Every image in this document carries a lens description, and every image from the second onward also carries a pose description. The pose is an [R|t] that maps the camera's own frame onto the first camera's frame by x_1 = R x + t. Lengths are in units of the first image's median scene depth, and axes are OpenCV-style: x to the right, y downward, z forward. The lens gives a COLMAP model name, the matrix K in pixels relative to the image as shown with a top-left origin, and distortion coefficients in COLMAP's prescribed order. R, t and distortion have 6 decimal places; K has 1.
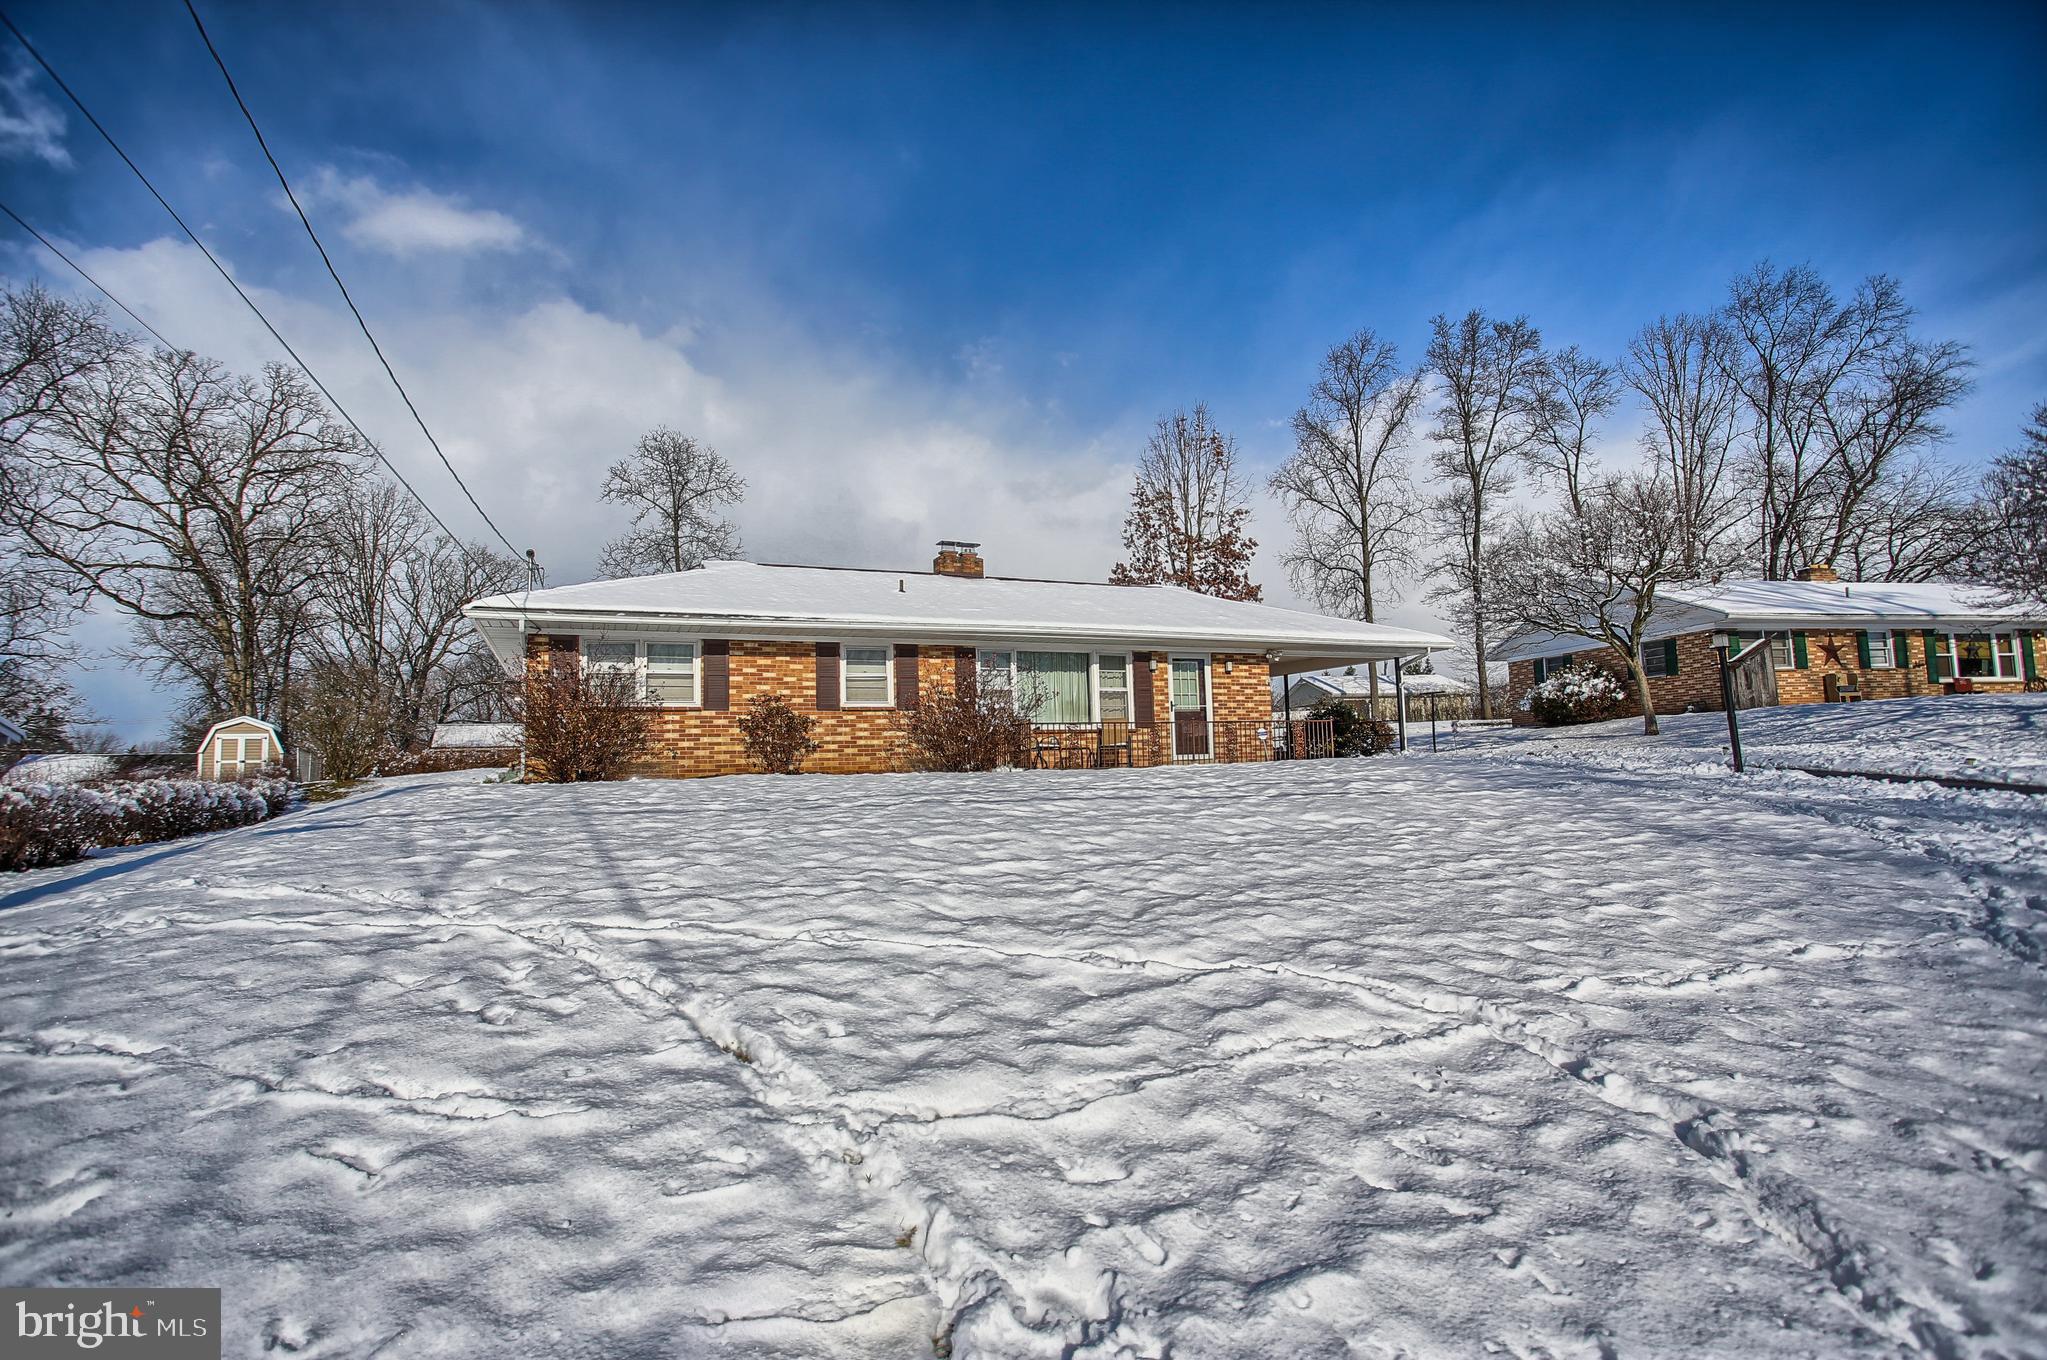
lens RADIAL K [[1028.2, 0, 1061.4], [0, 1028.2, 685.5], [0, 0, 1]] dist [-0.072868, 0.033109]
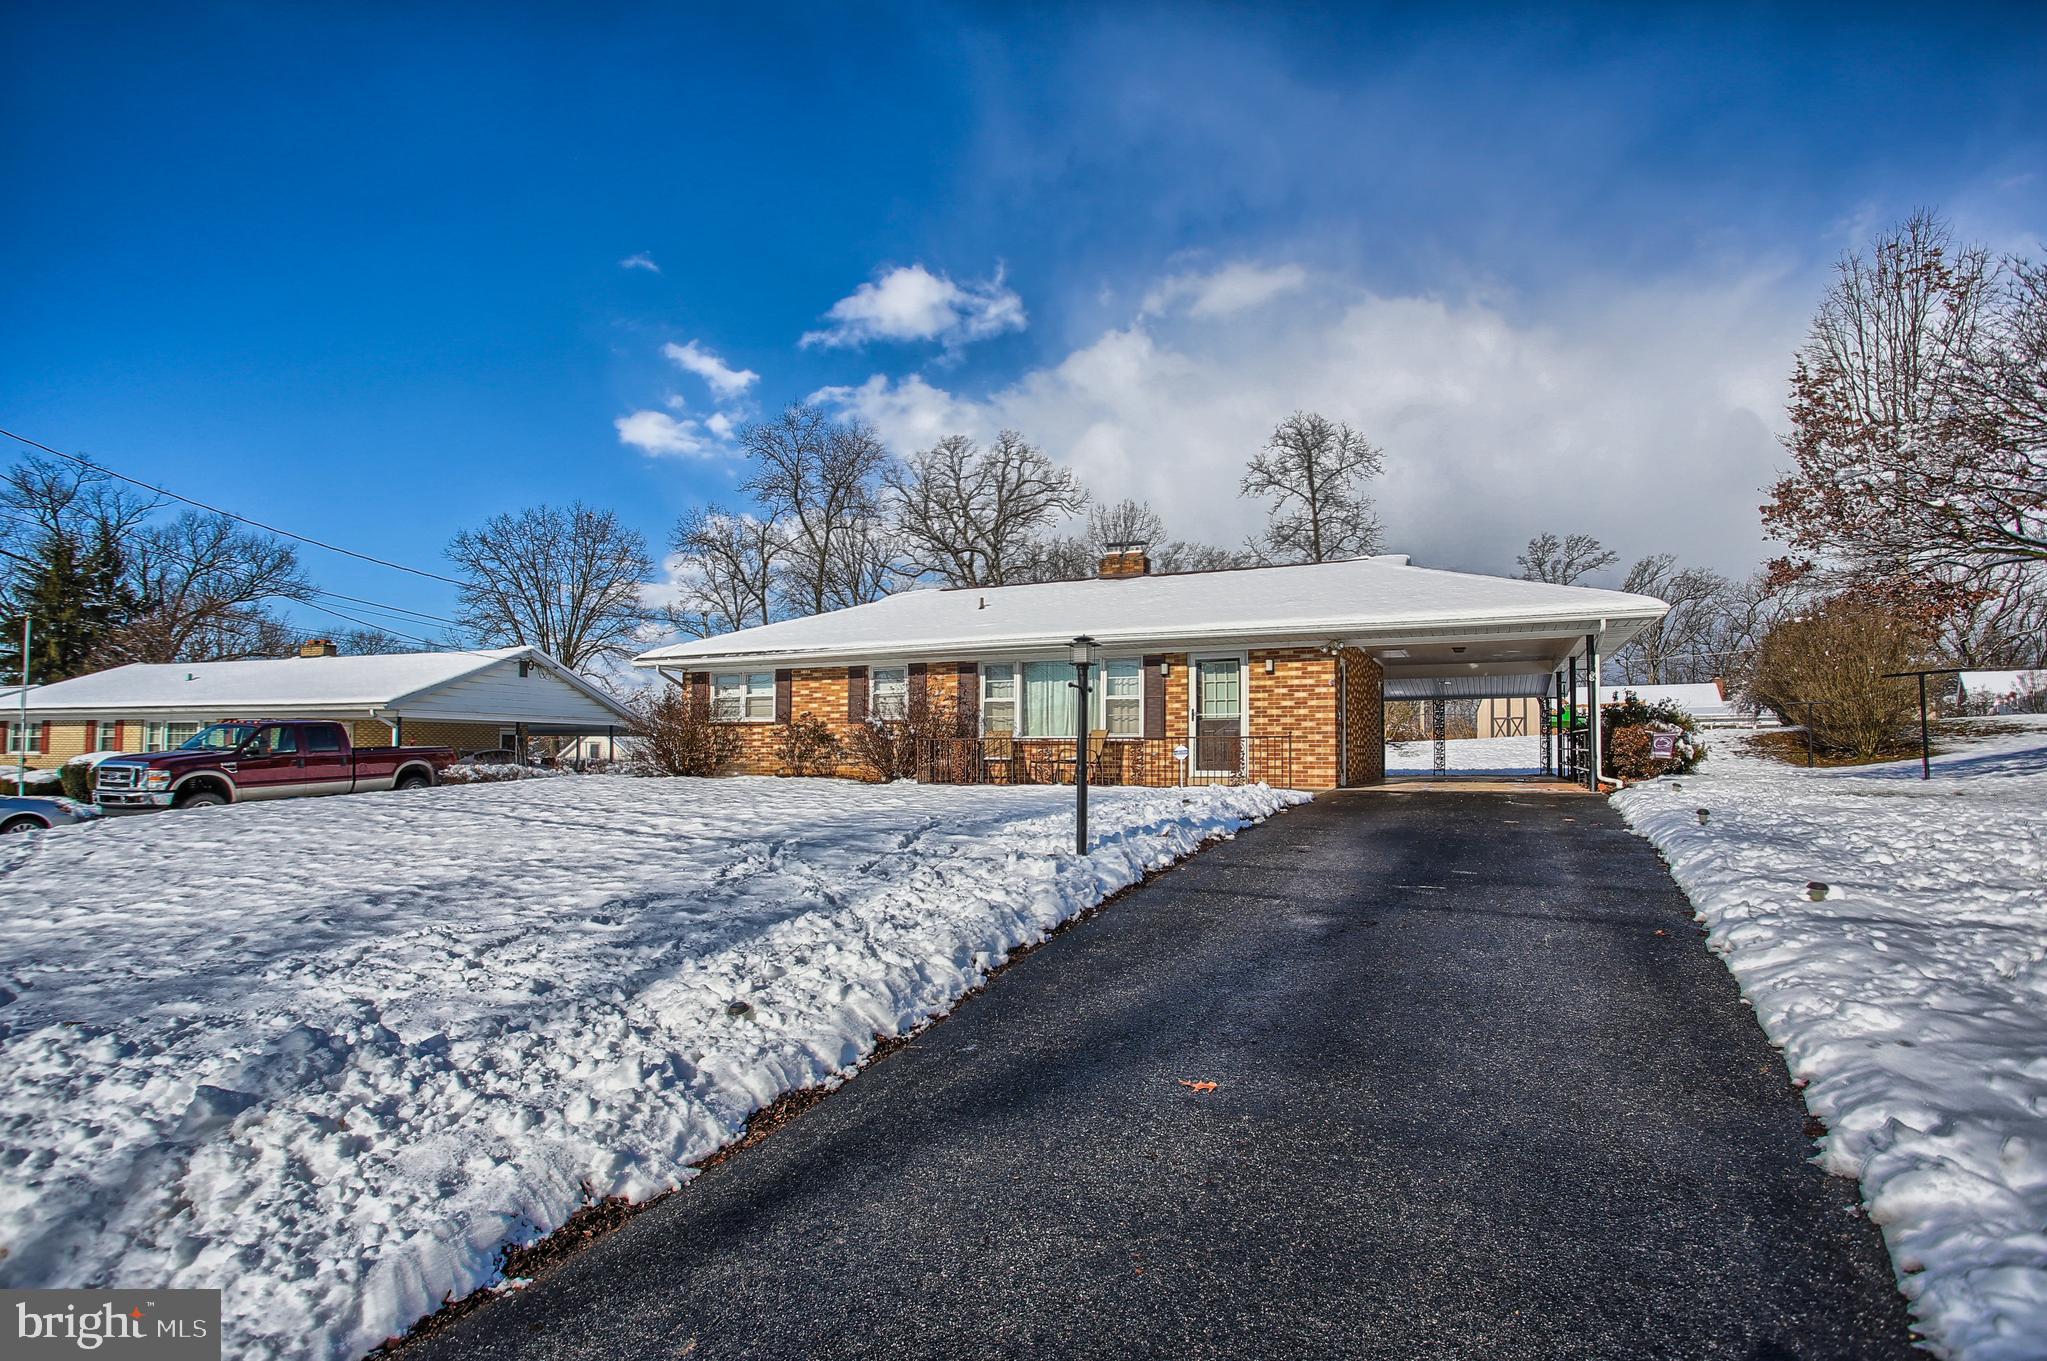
lens RADIAL K [[1017.8, 0, 1023.5], [0, 1017.8, 680.5], [0, 0, 1]] dist [-0.004281, -0.000228]
pose [[0.627461, -0.025192, -0.778240, 0.679714], [0.042257, 0.999105, 0.001729, -0.016167], [0.777500, -0.033971, 0.627964, 0.341781]]
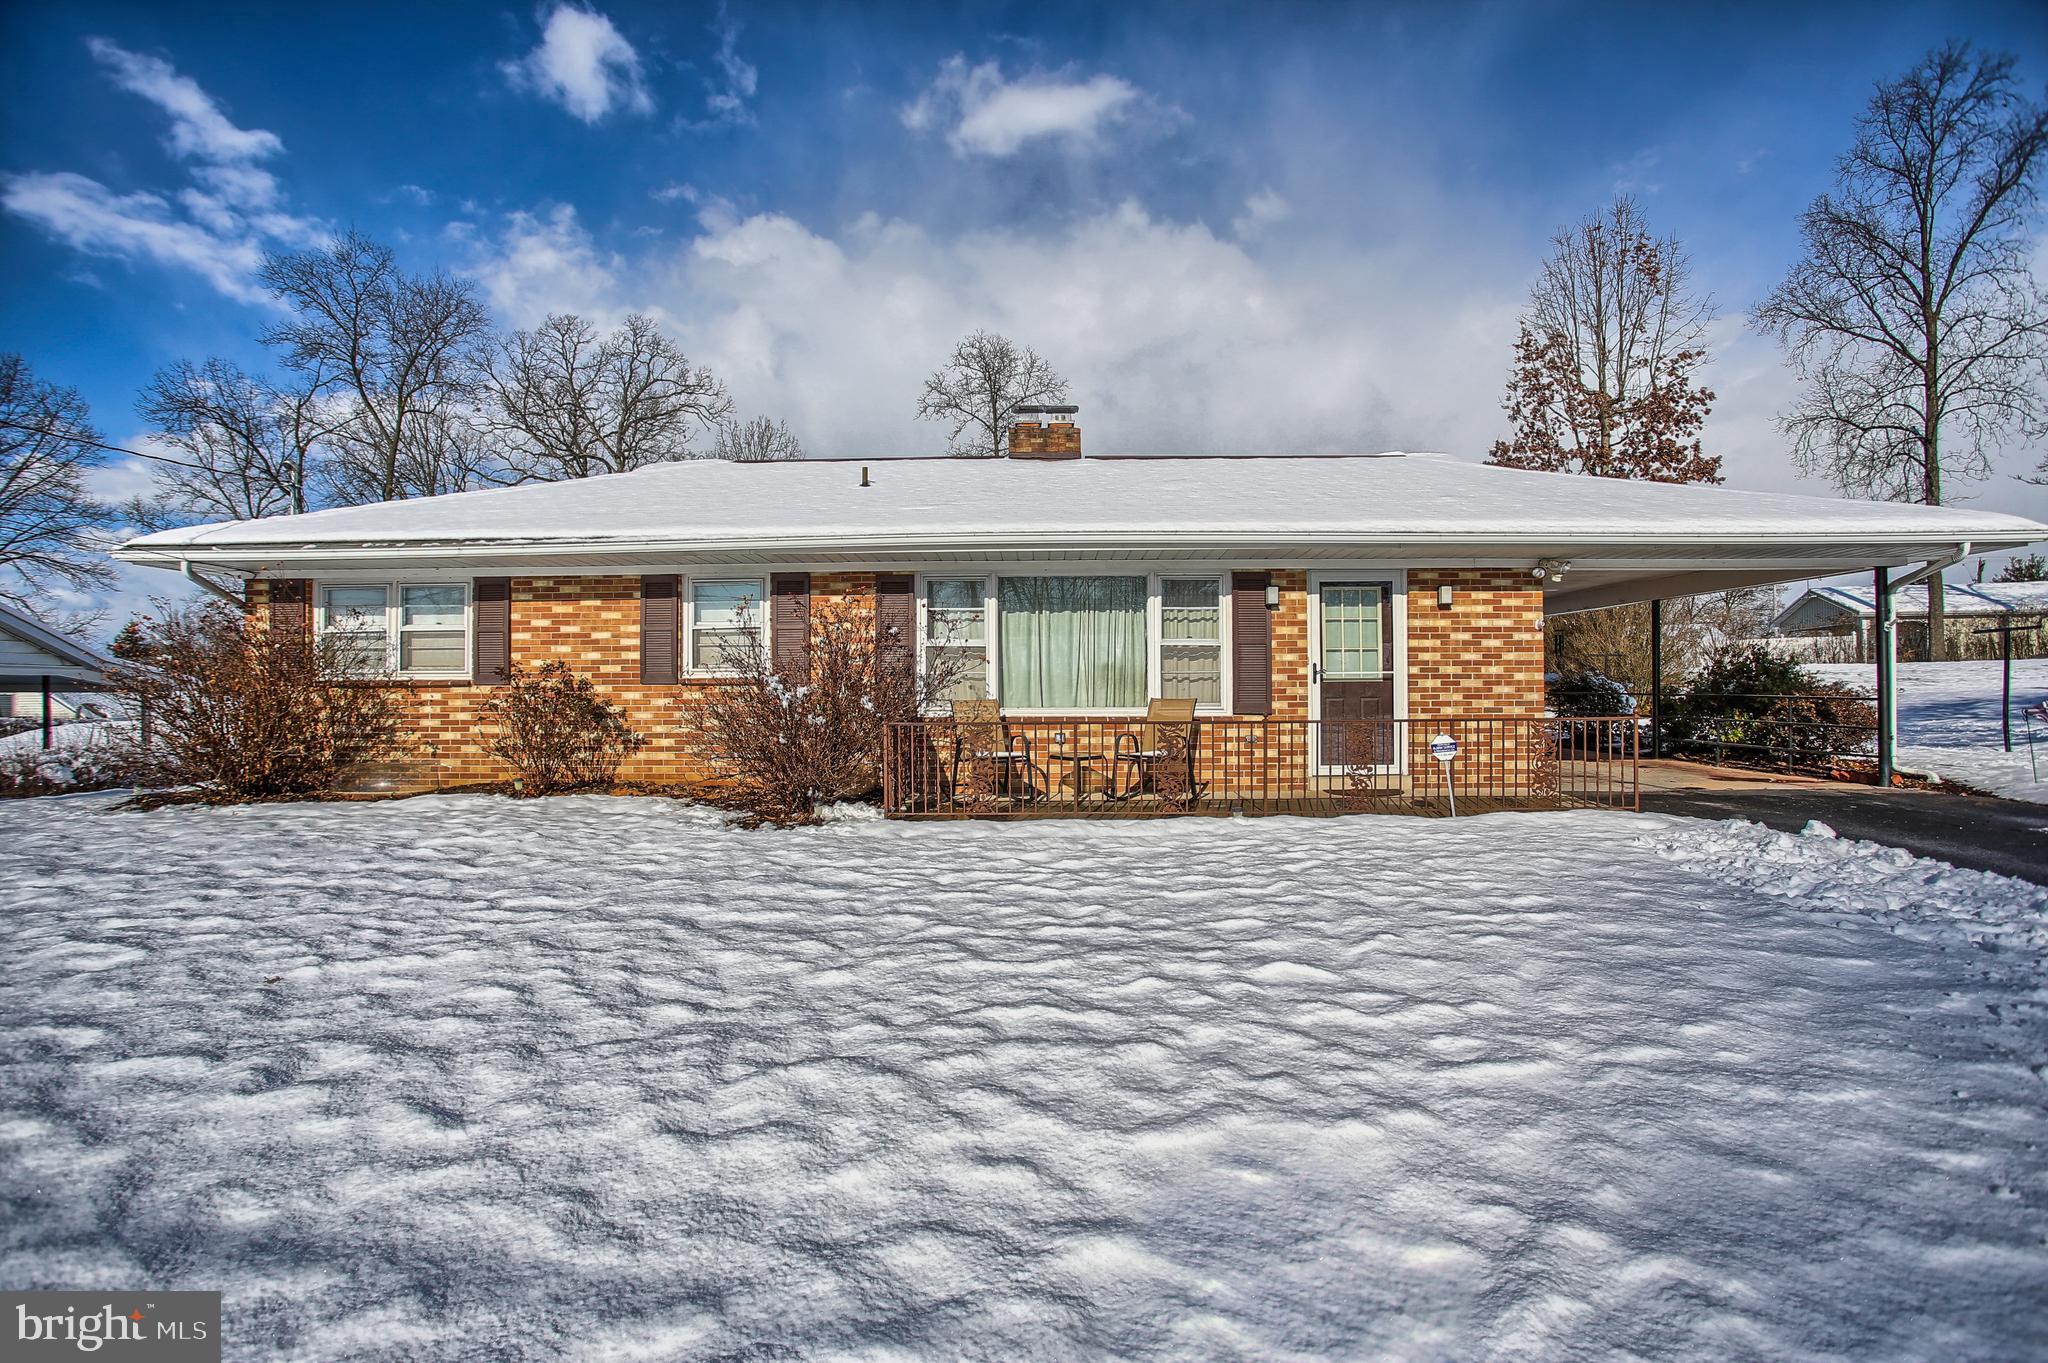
lens RADIAL K [[997.8, 0, 1032.4], [0, 997.8, 674.7], [0, 0, 1]] dist [-0.053475, 0.023259]
pose [[0.887793, 0.018252, -0.459882, 0.210229], [0.016488, 0.997311, 0.071411, -0.017506], [0.459948, -0.070981, 0.885104, 0.475044]]
